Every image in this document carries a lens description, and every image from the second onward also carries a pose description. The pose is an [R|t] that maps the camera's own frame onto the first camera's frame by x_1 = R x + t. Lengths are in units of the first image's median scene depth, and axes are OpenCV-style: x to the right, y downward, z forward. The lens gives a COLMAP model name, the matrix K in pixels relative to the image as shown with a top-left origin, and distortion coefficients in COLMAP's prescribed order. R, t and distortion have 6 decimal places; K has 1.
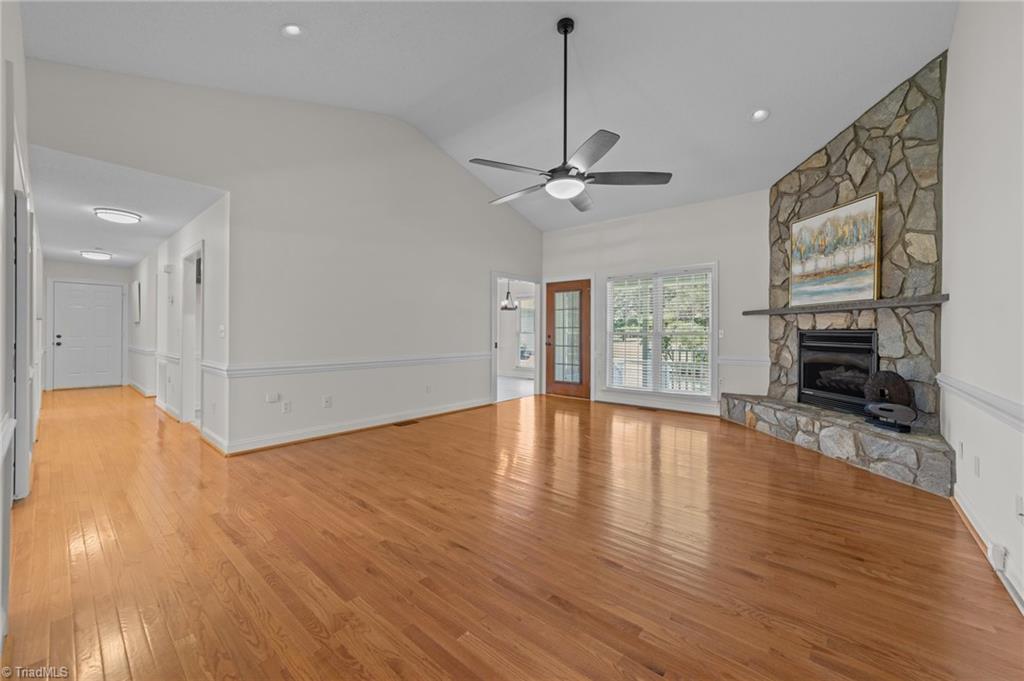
lens RADIAL K [[396.8, 0, 509.0], [0, 396.8, 332.4], [0, 0, 1]] dist [-0.022930, 0.011710]
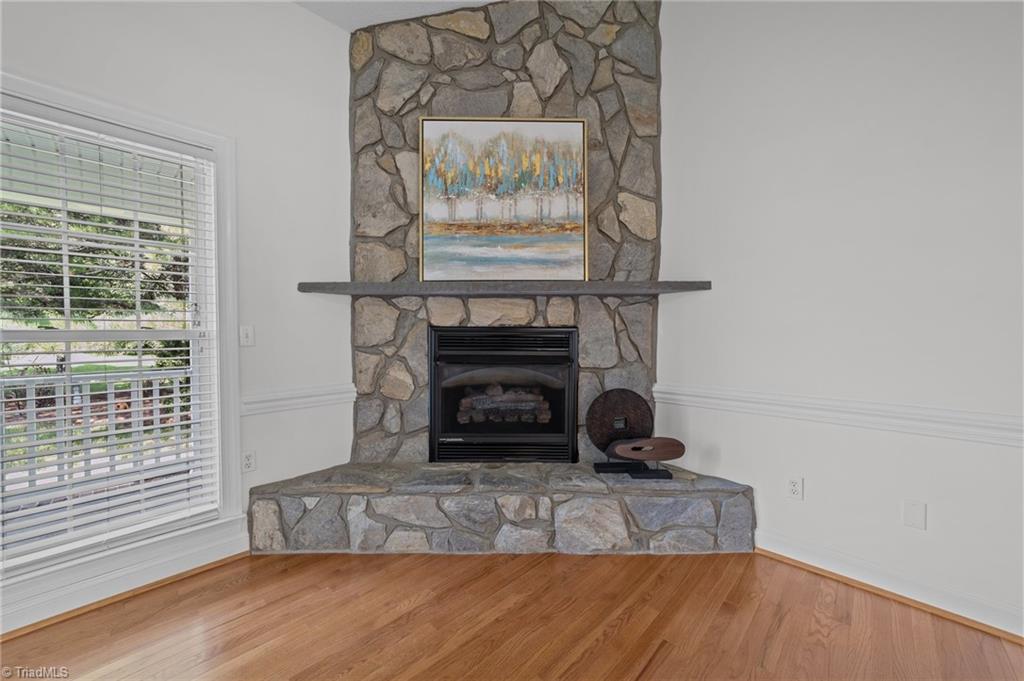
lens RADIAL K [[394.0, 0, 510.2], [0, 394.0, 337.8], [0, 0, 1]] dist [-0.022114, 0.011896]
pose [[0.062373, -0.026646, 0.997697, 0.238080], [0.000119, 0.999644, 0.026691, -0.006535], [-0.998053, -0.001546, 0.062354, 0.968614]]
